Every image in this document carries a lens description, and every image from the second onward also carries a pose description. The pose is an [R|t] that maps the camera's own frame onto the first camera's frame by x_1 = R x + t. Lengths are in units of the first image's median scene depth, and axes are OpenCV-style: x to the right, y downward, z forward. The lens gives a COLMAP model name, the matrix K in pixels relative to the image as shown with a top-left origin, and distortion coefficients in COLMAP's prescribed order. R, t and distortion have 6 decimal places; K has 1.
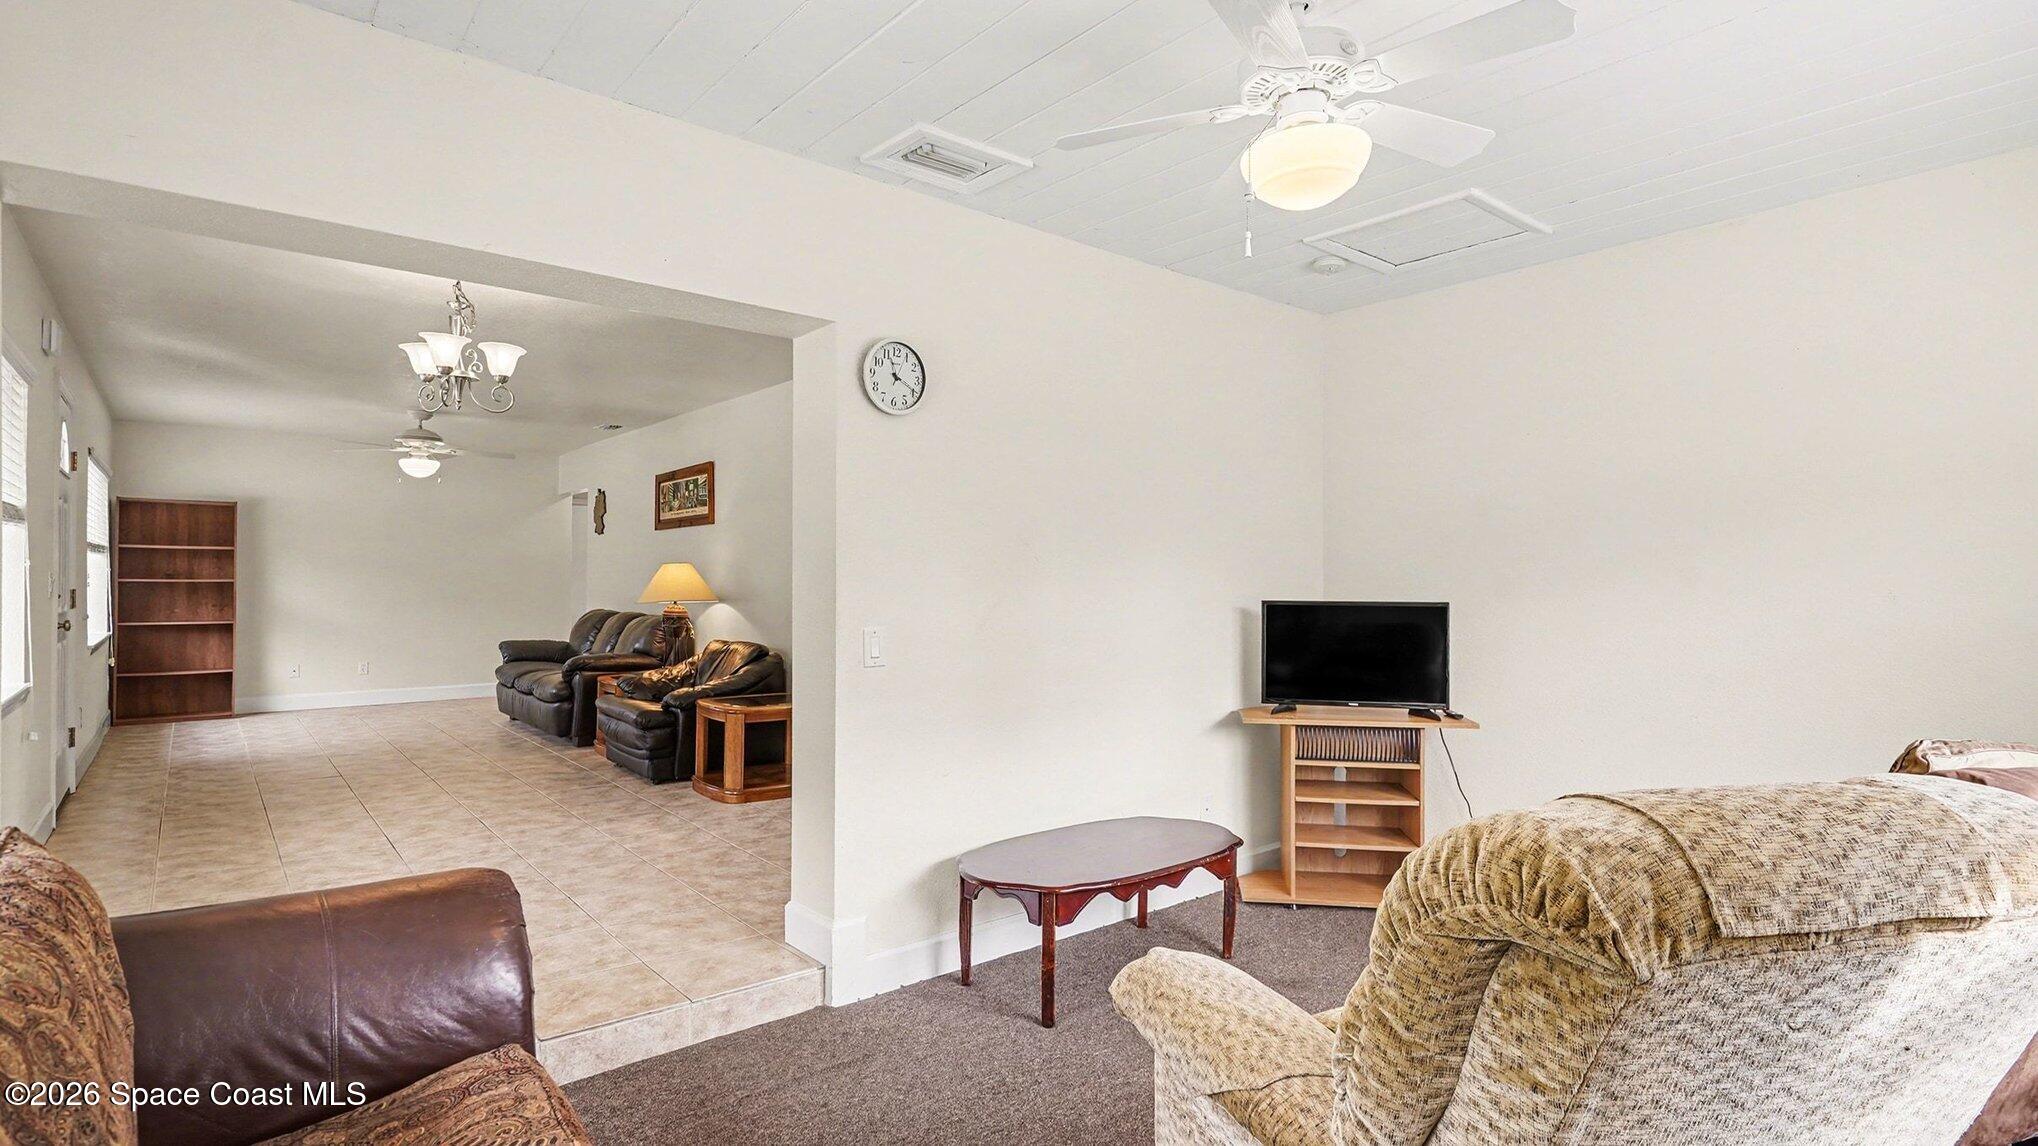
lens RADIAL K [[971.6, 0, 1000.7], [0, 971.6, 580.4], [0, 0, 1]] dist [0.001561, -0.000288]
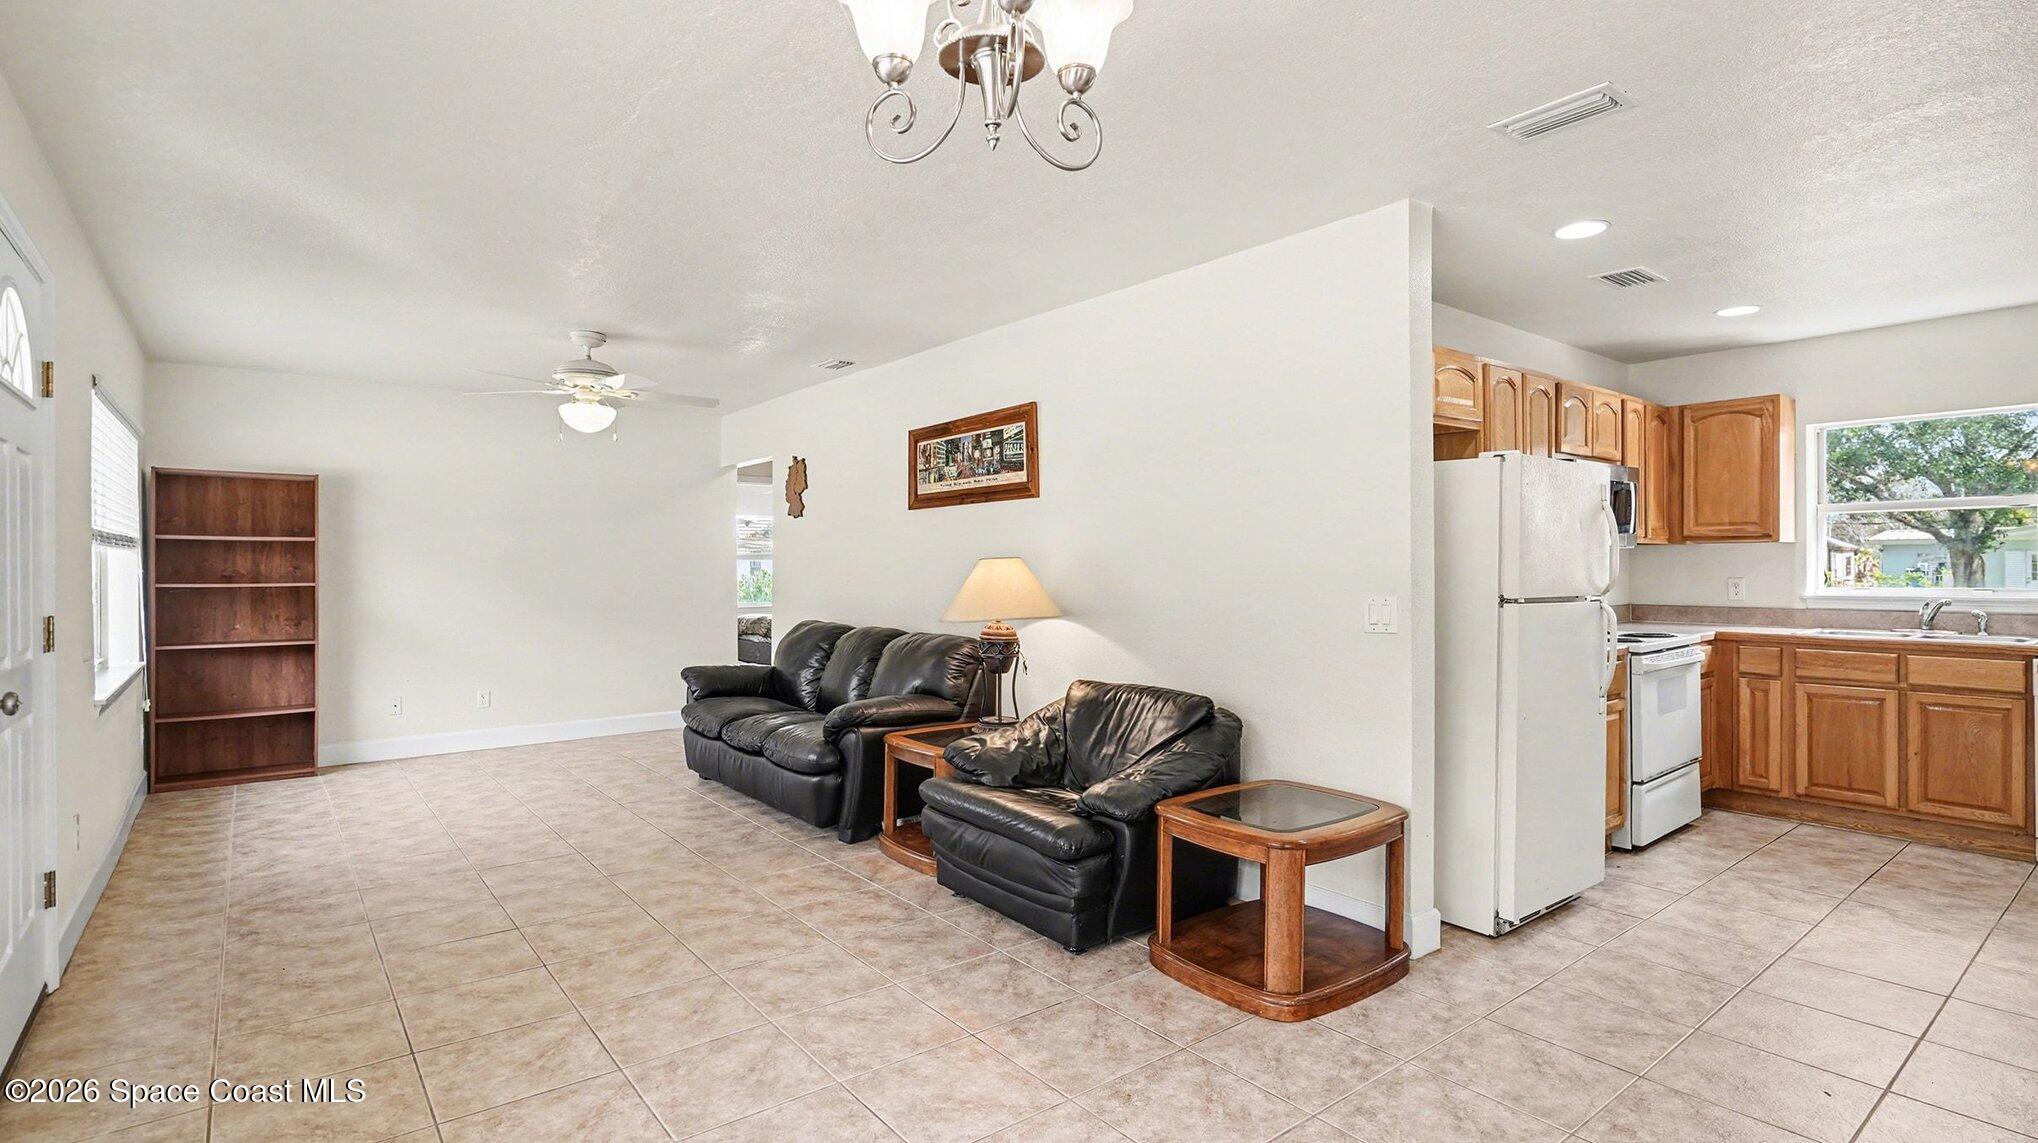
lens RADIAL K [[971.6, 0, 1021.6], [0, 971.6, 577.1], [0, 0, 1]] dist [0.001561, -0.000288]
pose [[0.999676, -0.005586, -0.024817, -0.269434], [0.005807, 0.999944, 0.008860, -0.009432], [0.024766, -0.009001, 0.999653, 0.319056]]
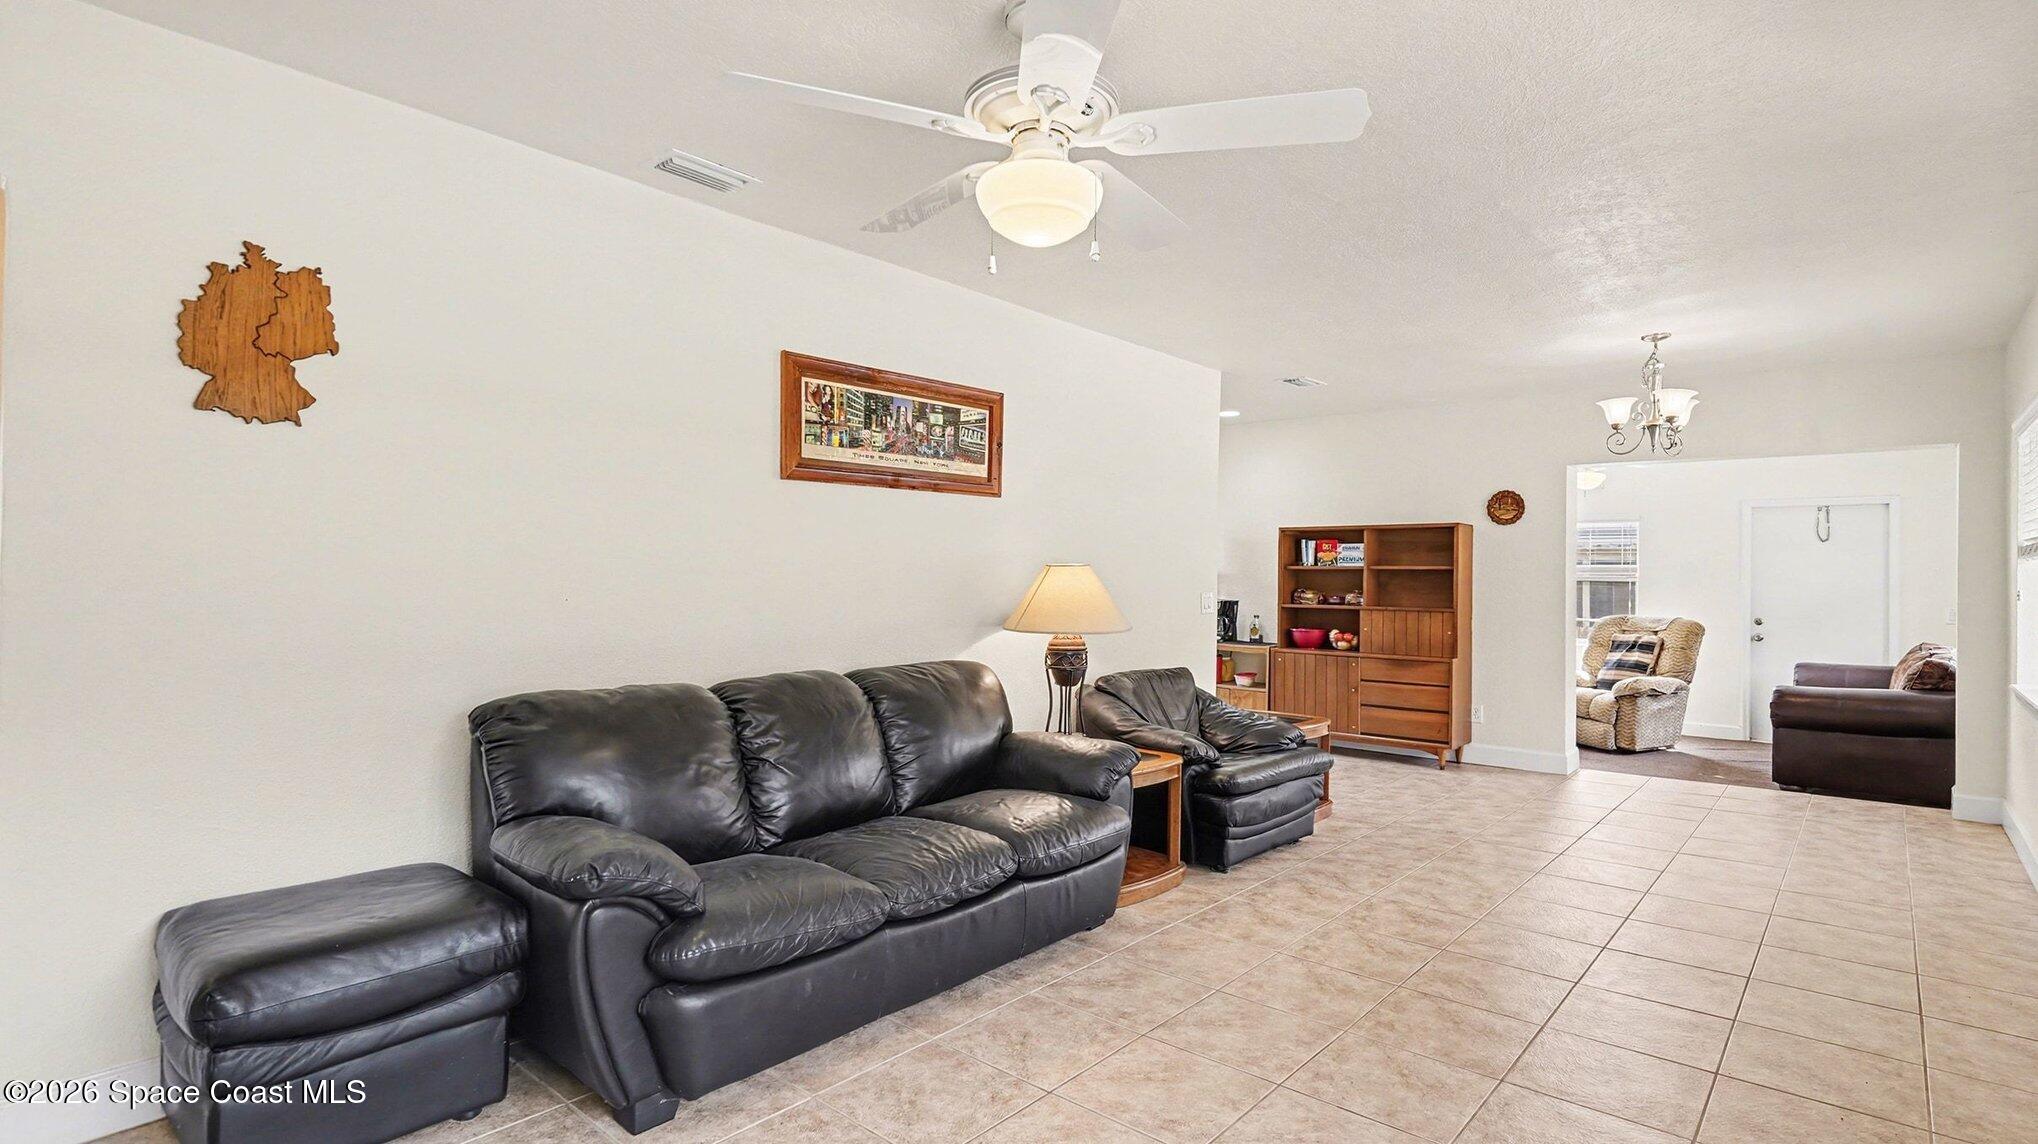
lens RADIAL K [[971.6, 0, 1040.0], [0, 971.6, 580.4], [0, 0, 1]] dist [0.001561, -0.000288]
pose [[-0.159346, -0.007413, 0.987195, -0.832461], [-0.003059, 0.999971, 0.007016, -0.010262], [-0.987218, -0.001902, -0.159364, 0.996762]]
